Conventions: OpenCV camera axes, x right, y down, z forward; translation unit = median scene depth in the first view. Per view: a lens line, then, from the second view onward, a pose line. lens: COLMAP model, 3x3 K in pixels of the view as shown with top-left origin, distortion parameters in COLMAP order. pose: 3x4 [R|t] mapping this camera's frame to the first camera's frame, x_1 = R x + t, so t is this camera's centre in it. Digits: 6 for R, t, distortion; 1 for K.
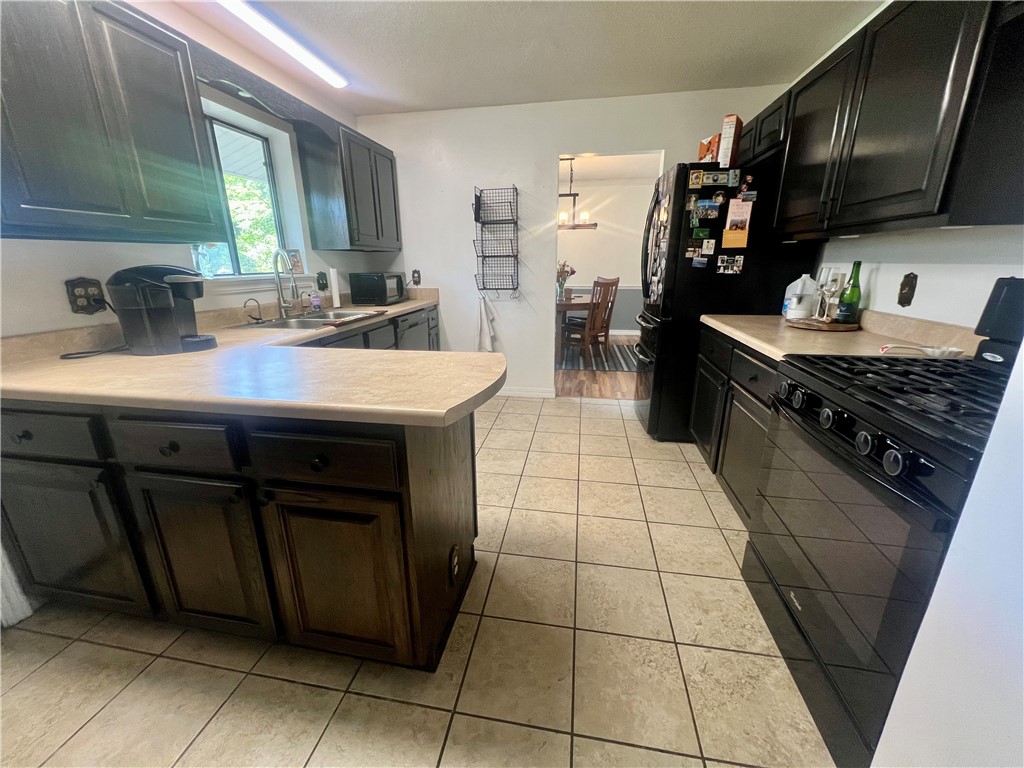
lens RADIAL K [[411.1, 0, 512.0], [0, 411.1, 384.0], [0, 0, 1]] dist [-0.003066, -0.000058]
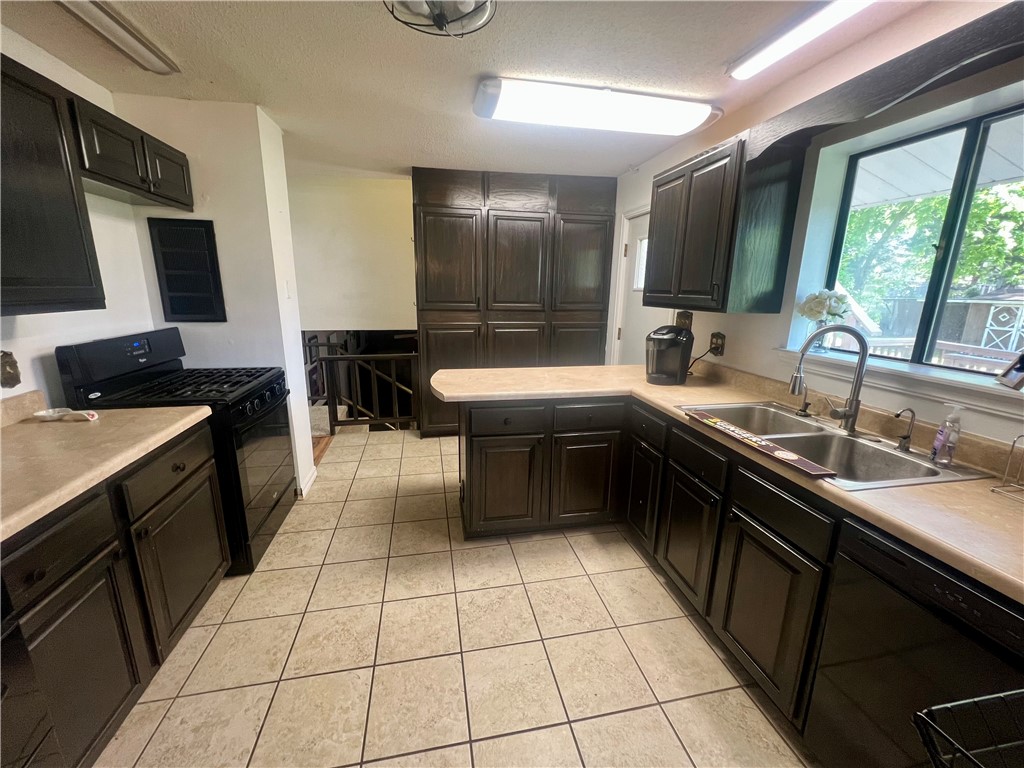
lens RADIAL K [[411.1, 0, 512.0], [0, 411.1, 384.0], [0, 0, 1]] dist [-0.003066, -0.000058]
pose [[-0.933141, 0.075098, -0.351580, 0.180982], [-0.112361, 0.868028, 0.483634, -0.594184], [0.341502, 0.490803, -0.801554, 1.636580]]
